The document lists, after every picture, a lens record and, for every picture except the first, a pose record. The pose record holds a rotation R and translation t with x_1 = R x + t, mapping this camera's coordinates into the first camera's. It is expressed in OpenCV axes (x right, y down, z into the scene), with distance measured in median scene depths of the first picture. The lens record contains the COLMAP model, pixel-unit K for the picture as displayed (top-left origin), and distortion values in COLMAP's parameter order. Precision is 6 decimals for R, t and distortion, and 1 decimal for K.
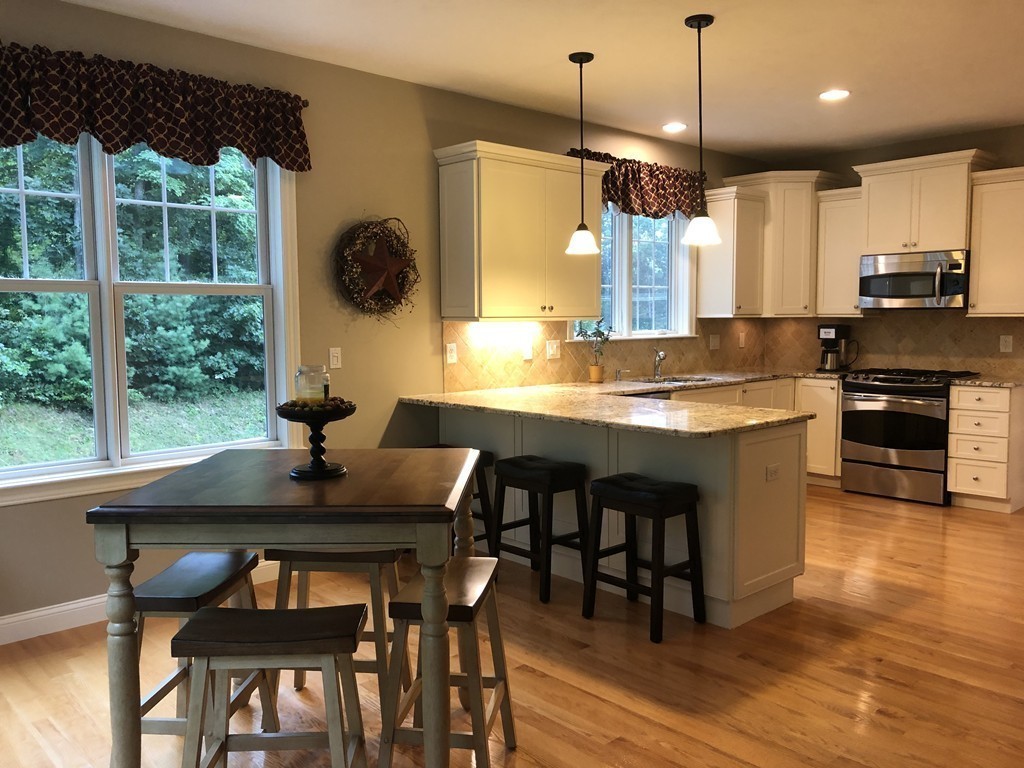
lens RADIAL K [[830.7, 0, 515.2], [0, 830.7, 385.2], [0, 0, 1]] dist [0.045549, -0.043256]
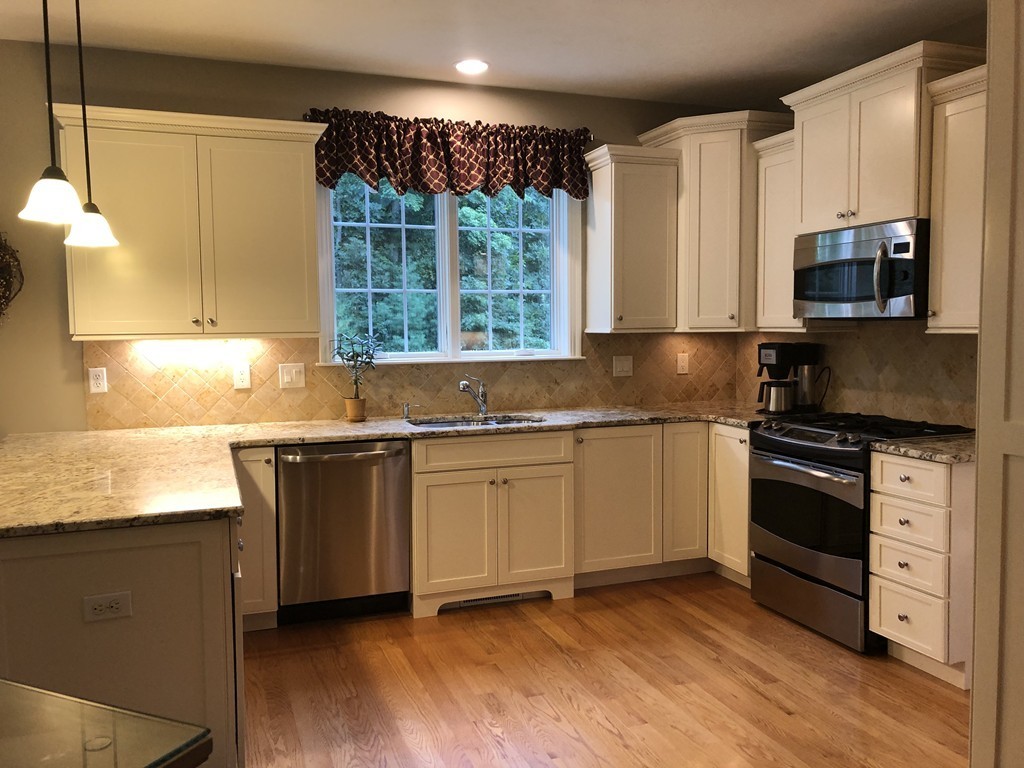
lens RADIAL K [[830.7, 0, 510.9], [0, 830.7, 381.2], [0, 0, 1]] dist [0.045549, -0.043256]
pose [[0.924012, 0.023012, -0.381670, 0.486305], [-0.027929, 0.999583, -0.007348, -0.035345], [0.381342, 0.017449, 0.924269, 0.347750]]
